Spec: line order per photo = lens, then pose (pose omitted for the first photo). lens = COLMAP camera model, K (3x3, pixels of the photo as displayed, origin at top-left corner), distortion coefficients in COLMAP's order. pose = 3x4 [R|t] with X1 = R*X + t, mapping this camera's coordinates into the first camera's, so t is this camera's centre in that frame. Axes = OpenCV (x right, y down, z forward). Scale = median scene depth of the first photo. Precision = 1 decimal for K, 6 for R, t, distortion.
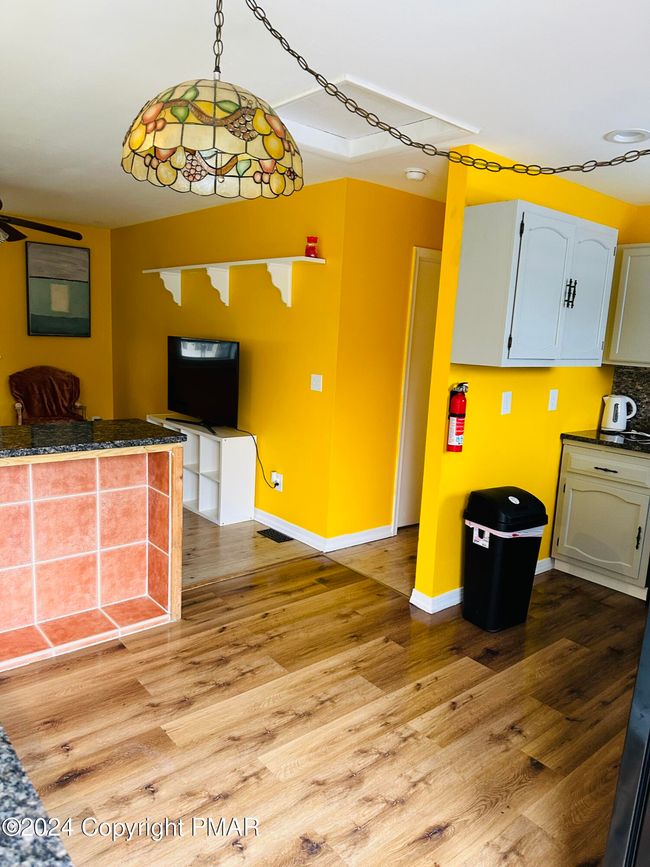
lens RADIAL K [[610.9, 0, 325.0], [0, 610.9, 433.5], [0, 0, 1]] dist [0.068183, -0.135085]
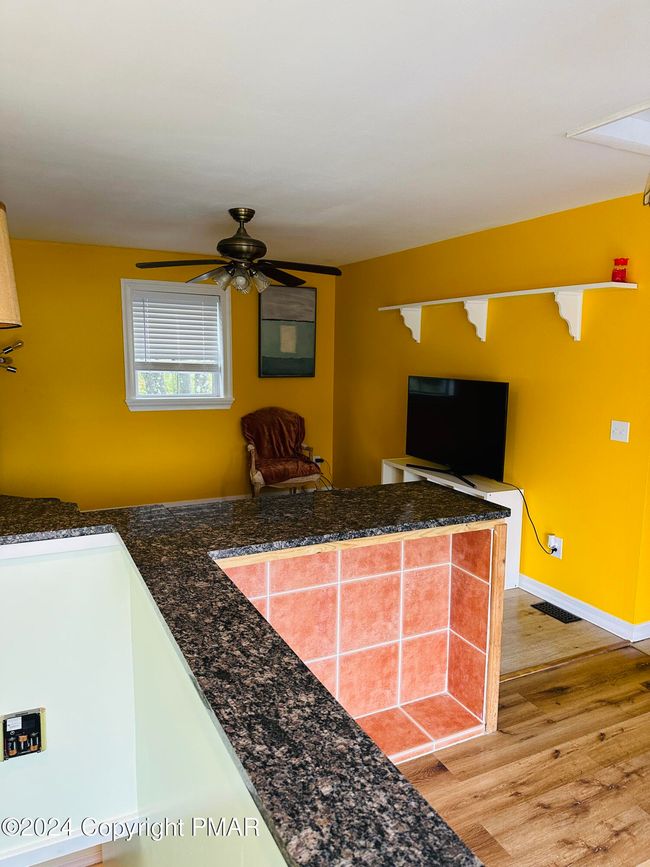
lens RADIAL K [[610.9, 0, 325.0], [0, 610.9, 433.5], [0, 0, 1]] dist [0.068183, -0.135085]
pose [[0.965369, 0.000530, -0.260887, -0.235415], [-0.011142, 0.999169, -0.039197, -0.058790], [0.260650, 0.040747, 0.964573, 0.130601]]
